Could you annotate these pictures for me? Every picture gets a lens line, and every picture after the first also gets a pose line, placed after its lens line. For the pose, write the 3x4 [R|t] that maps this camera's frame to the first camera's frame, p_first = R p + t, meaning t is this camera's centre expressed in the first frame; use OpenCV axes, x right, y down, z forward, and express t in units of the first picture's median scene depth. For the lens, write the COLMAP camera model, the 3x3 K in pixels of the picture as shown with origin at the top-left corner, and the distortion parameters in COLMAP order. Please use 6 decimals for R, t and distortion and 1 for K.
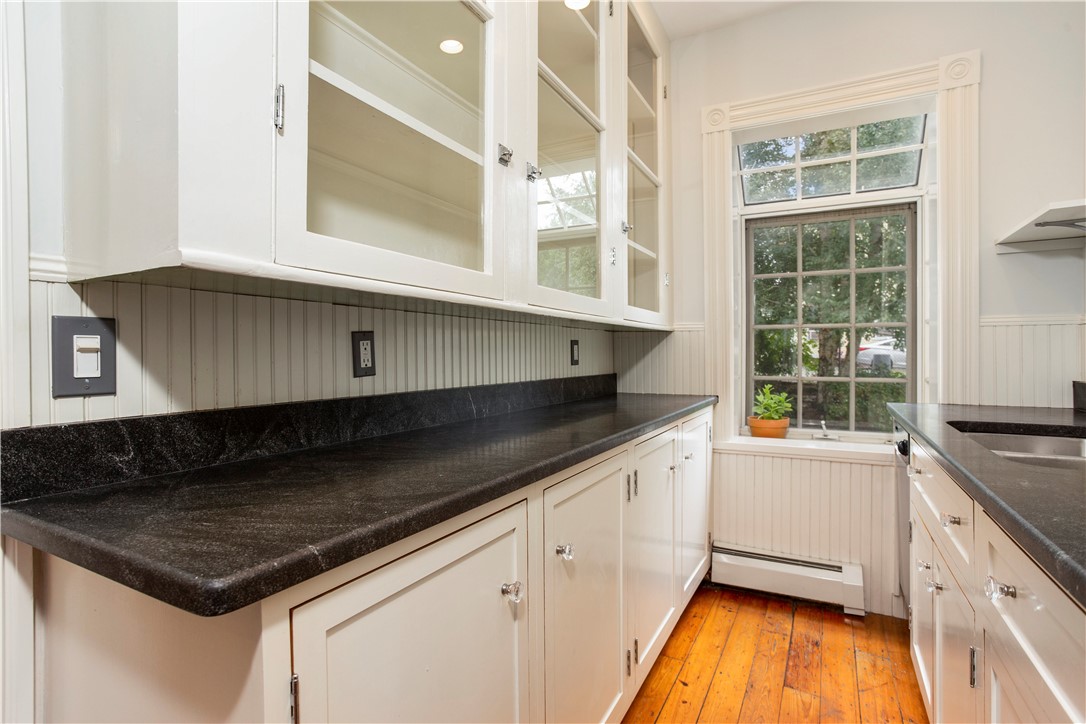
lens RADIAL K [[546.6, 0, 547.1], [0, 546.6, 354.6], [0, 0, 1]] dist [-0.003105, 0.033990]
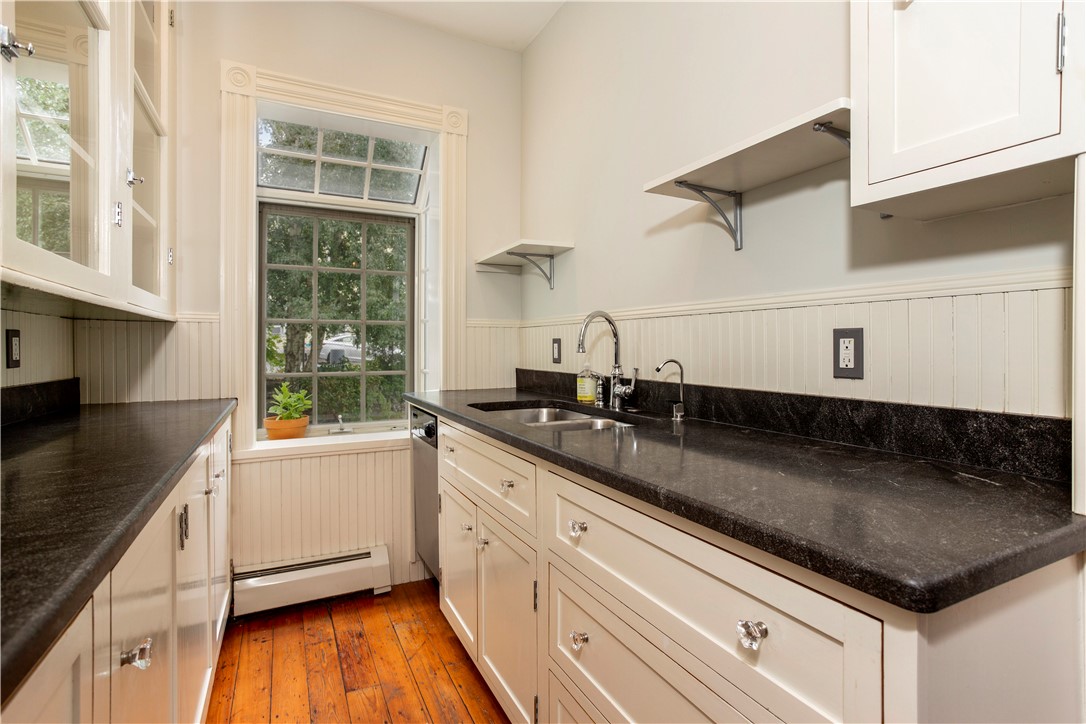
lens RADIAL K [[542.1, 0, 545.2], [0, 542.1, 344.1], [0, 0, 1]] dist [0.000809, 0.001698]
pose [[0.599222, 0.003555, 0.800575, -0.089064], [0.005145, 0.999952, -0.008291, -0.000575], [-0.800566, 0.009087, 0.599176, 0.102080]]
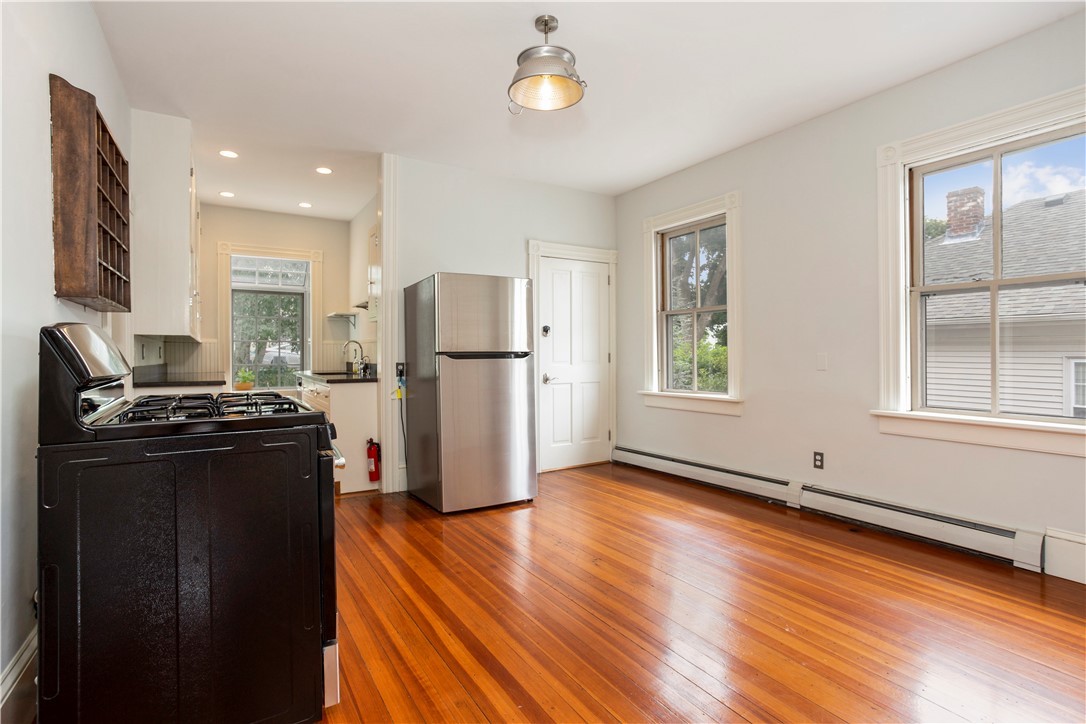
lens RADIAL K [[546.6, 0, 547.1], [0, 546.6, 354.6], [0, 0, 1]] dist [-0.003105, 0.033990]
pose [[0.532665, -0.000115, 0.846326, -0.958335], [0.005104, 0.999982, -0.003076, 0.018586], [-0.846311, 0.005958, 0.532656, -1.427527]]
